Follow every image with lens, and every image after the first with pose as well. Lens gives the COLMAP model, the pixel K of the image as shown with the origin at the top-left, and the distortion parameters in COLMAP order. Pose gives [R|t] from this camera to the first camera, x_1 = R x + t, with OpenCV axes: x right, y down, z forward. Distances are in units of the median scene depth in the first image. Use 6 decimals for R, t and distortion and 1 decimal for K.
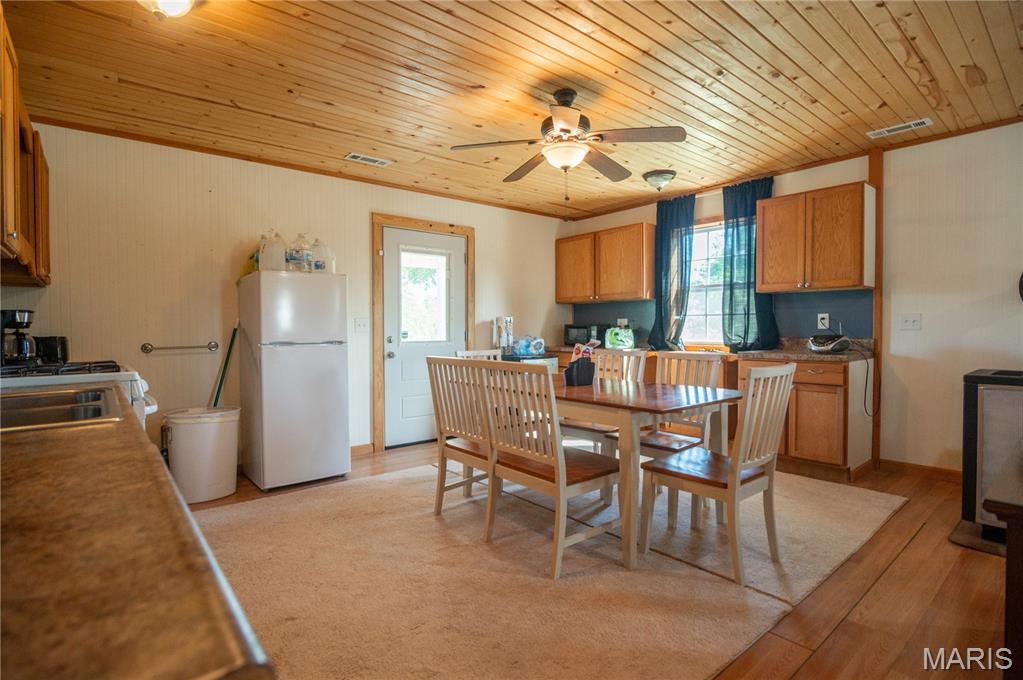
lens RADIAL K [[495.5, 0, 511.5], [0, 495.5, 340.0], [0, 0, 1]] dist [-0.011993, 0.000025]
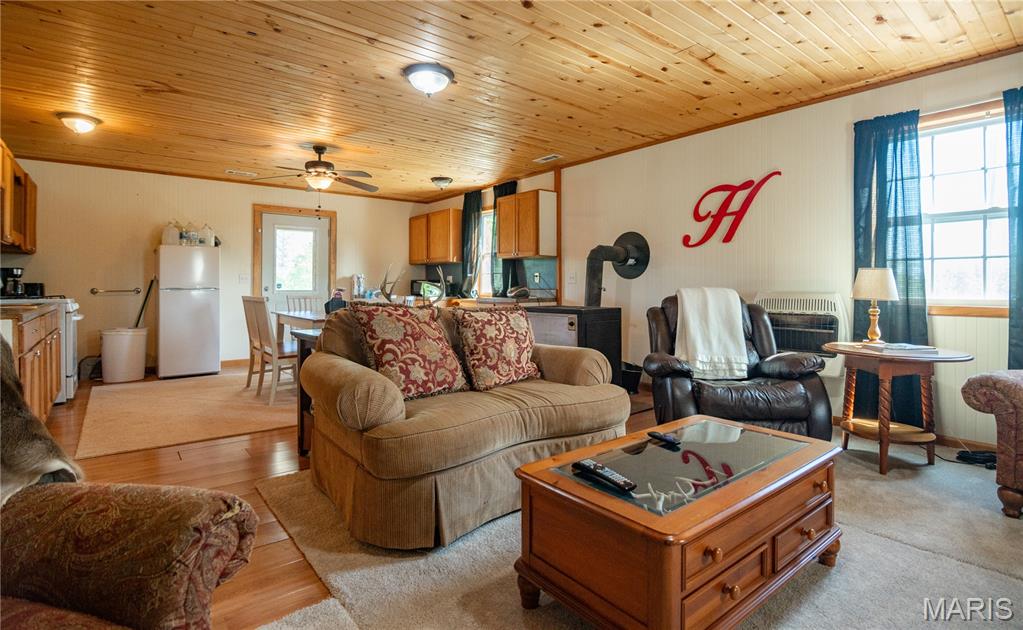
lens RADIAL K [[498.0, 0, 509.4], [0, 498.0, 295.8], [0, 0, 1]] dist [-0.004525, -0.000371]
pose [[0.999709, 0.006548, -0.023226, 0.488732], [-0.006685, 0.999961, -0.005832, 0.022731], [0.023187, 0.005986, 0.999713, -0.448372]]
